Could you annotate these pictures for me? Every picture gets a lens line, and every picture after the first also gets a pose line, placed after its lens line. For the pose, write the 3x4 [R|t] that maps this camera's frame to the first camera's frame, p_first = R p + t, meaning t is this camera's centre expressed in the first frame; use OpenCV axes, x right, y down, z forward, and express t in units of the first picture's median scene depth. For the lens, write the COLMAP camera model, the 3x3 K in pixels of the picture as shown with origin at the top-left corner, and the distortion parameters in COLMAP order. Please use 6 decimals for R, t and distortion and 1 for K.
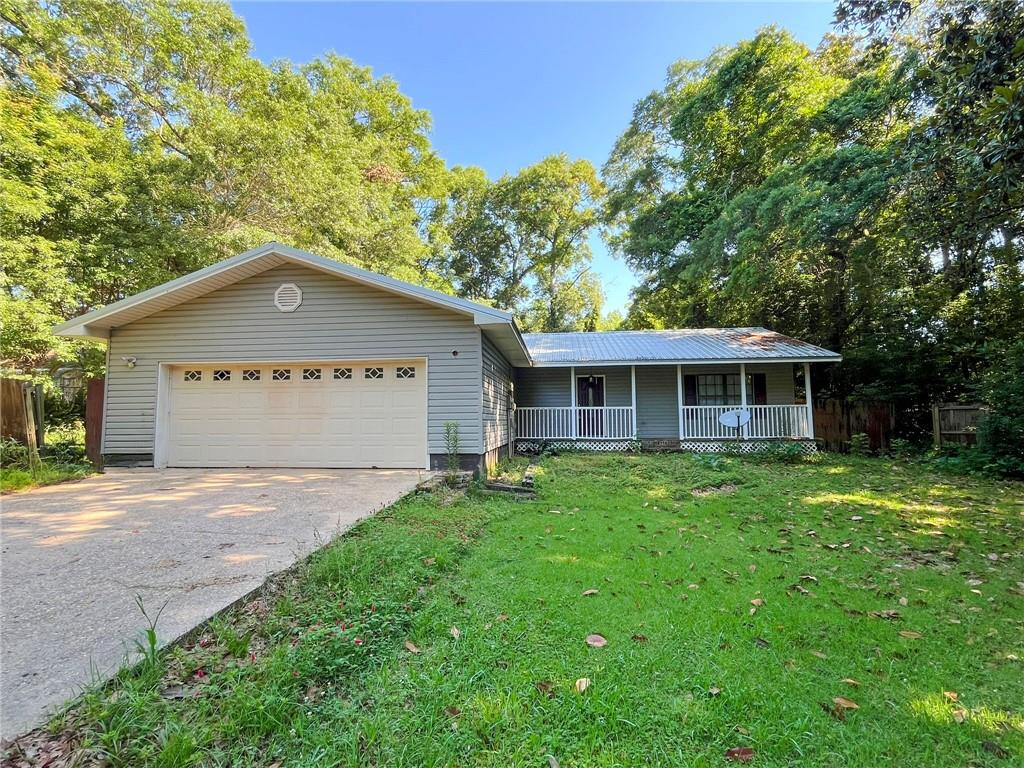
lens RADIAL K [[474.9, 0, 511.1], [0, 474.9, 384.4], [0, 0, 1]] dist [-0.006378, -0.000379]
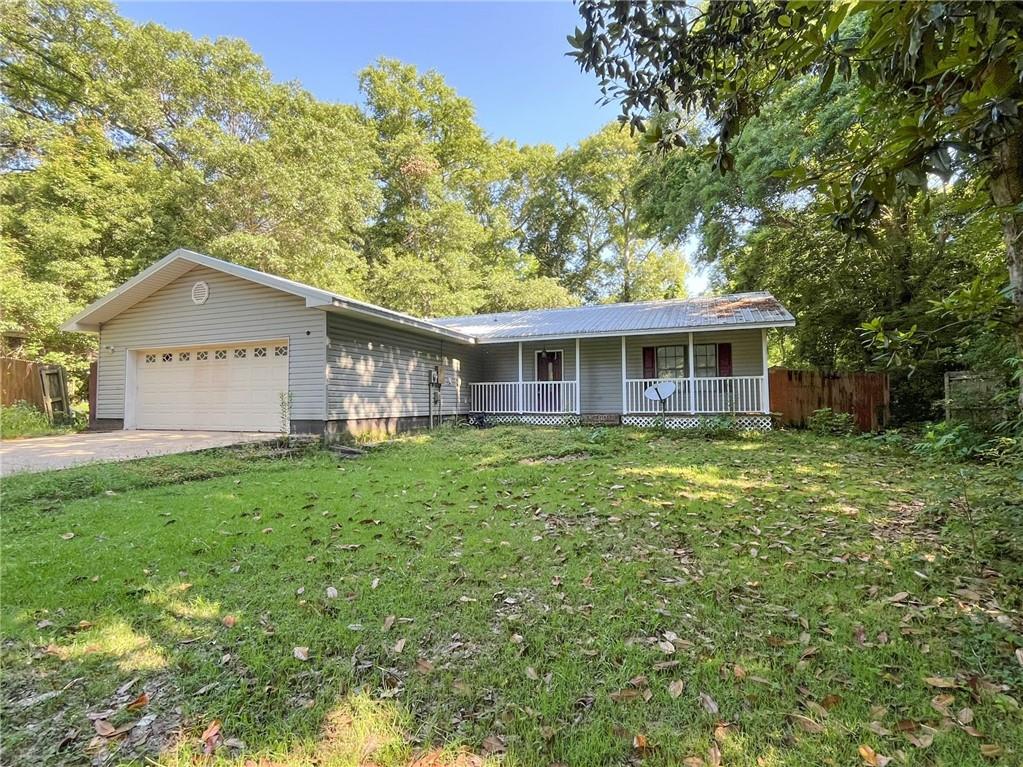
lens RADIAL K [[474.4, 0, 504.4], [0, 474.4, 384.3], [0, 0, 1]] dist [-0.006378, -0.000379]
pose [[0.965044, -0.009418, -0.261919, 0.380801], [0.020297, 0.999038, 0.038863, 0.013793], [0.261301, -0.042821, 0.964307, 0.006954]]
